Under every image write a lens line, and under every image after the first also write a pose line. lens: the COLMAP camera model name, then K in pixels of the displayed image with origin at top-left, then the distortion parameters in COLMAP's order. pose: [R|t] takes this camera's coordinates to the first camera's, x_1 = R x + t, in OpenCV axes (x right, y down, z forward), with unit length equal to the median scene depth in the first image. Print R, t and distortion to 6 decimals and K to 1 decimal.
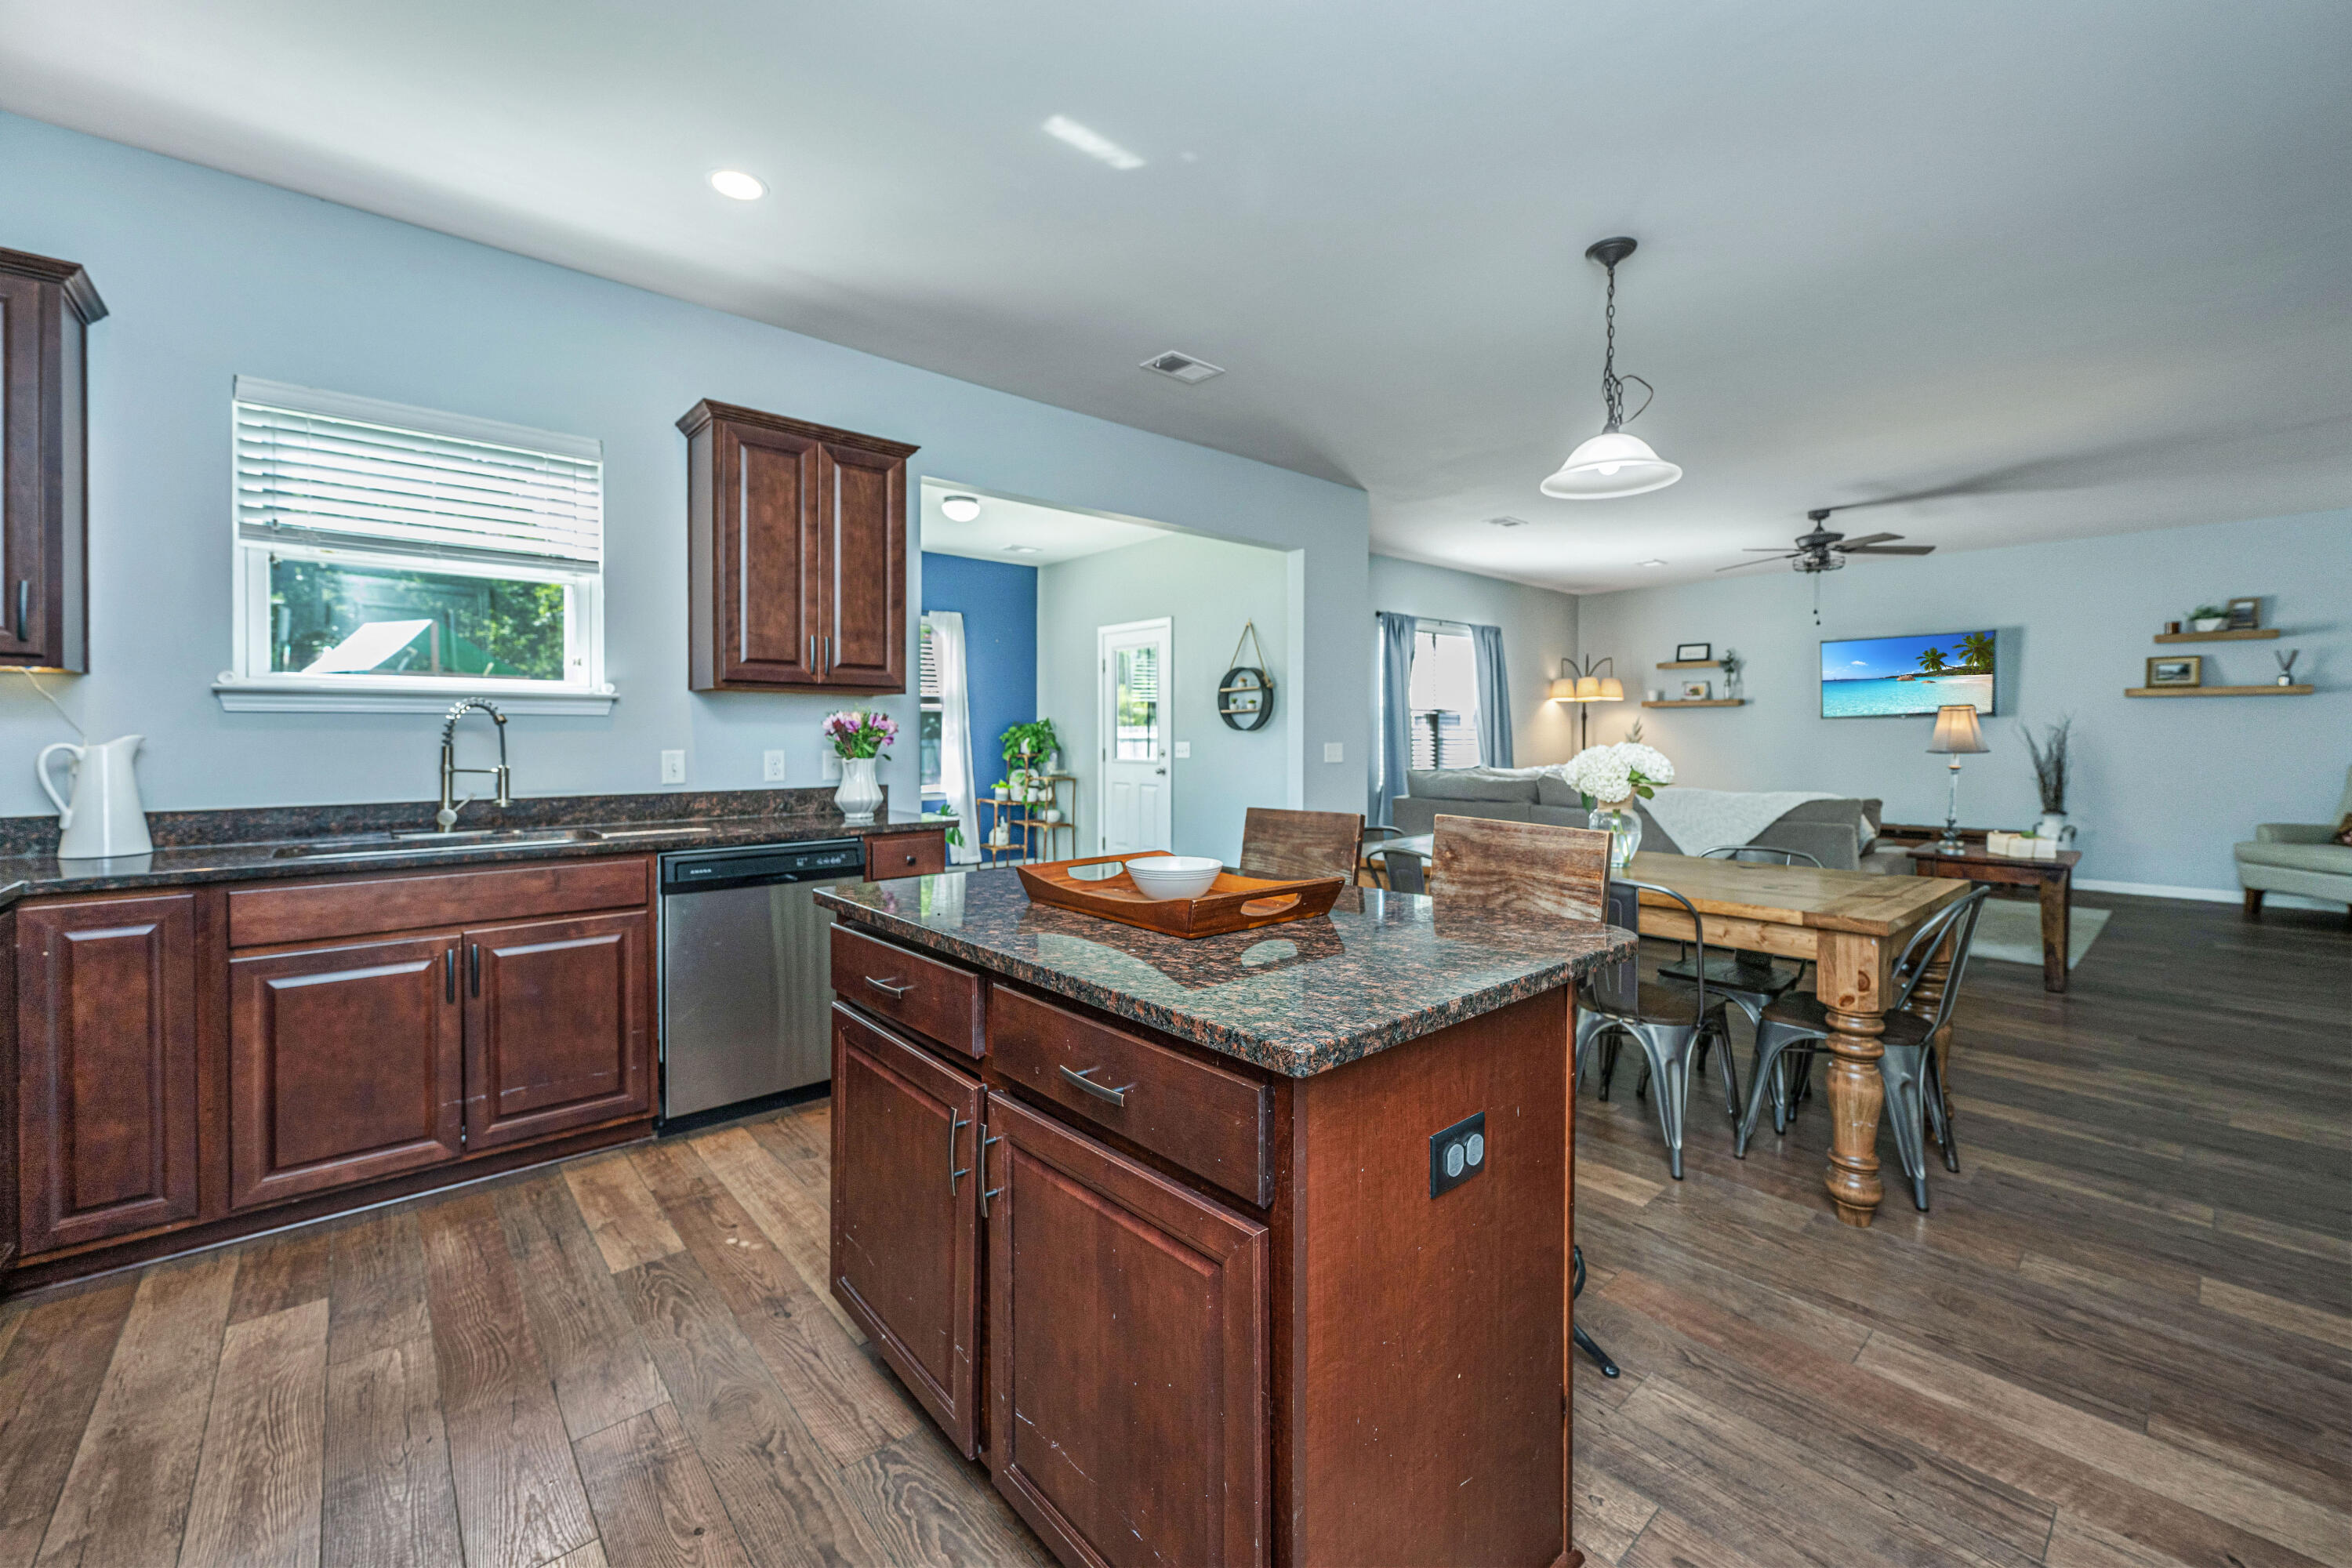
lens RADIAL K [[942.0, 0, 1190.6], [0, 942.0, 725.6], [0, 0, 1]] dist [0.001940, 0.000055]
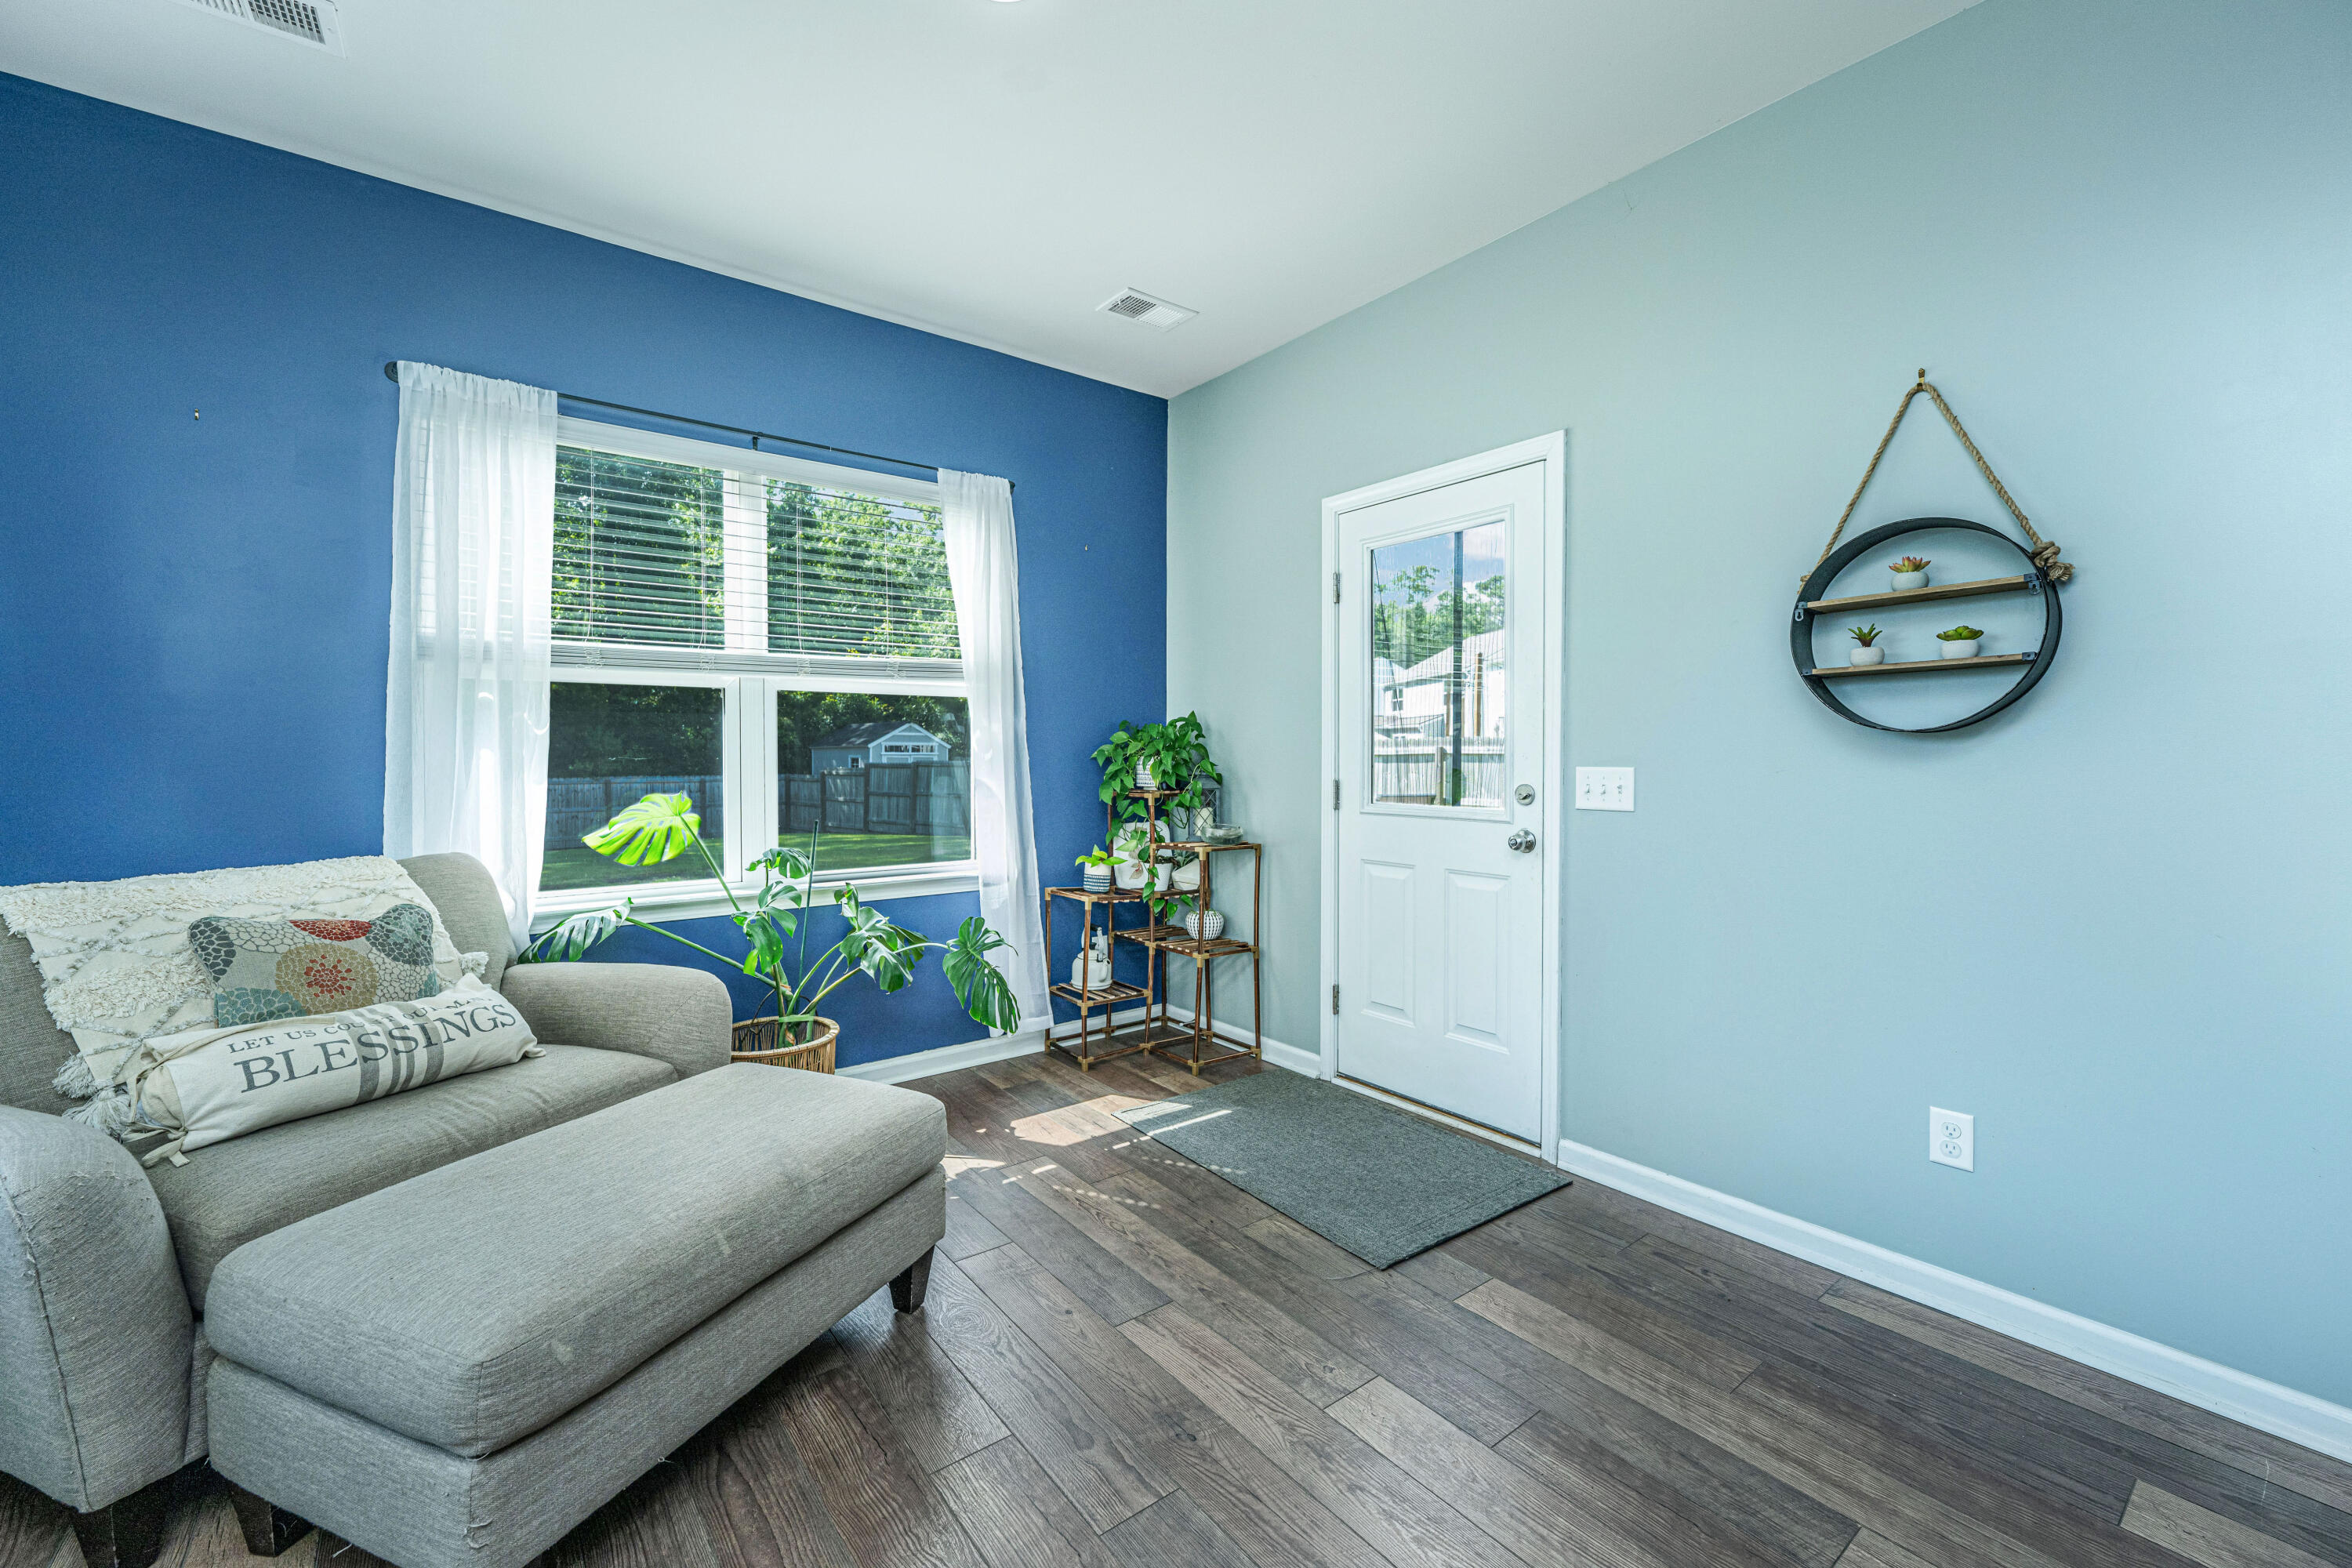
lens RADIAL K [[942.0, 0, 1178.2], [0, 942.0, 766.0], [0, 0, 1]] dist [0.001940, 0.000055]
pose [[0.996971, 0.000118, -0.077769, -0.124986], [0.001637, 0.999745, 0.022512, 0.007728], [0.077752, -0.022571, 0.996717, 0.543263]]
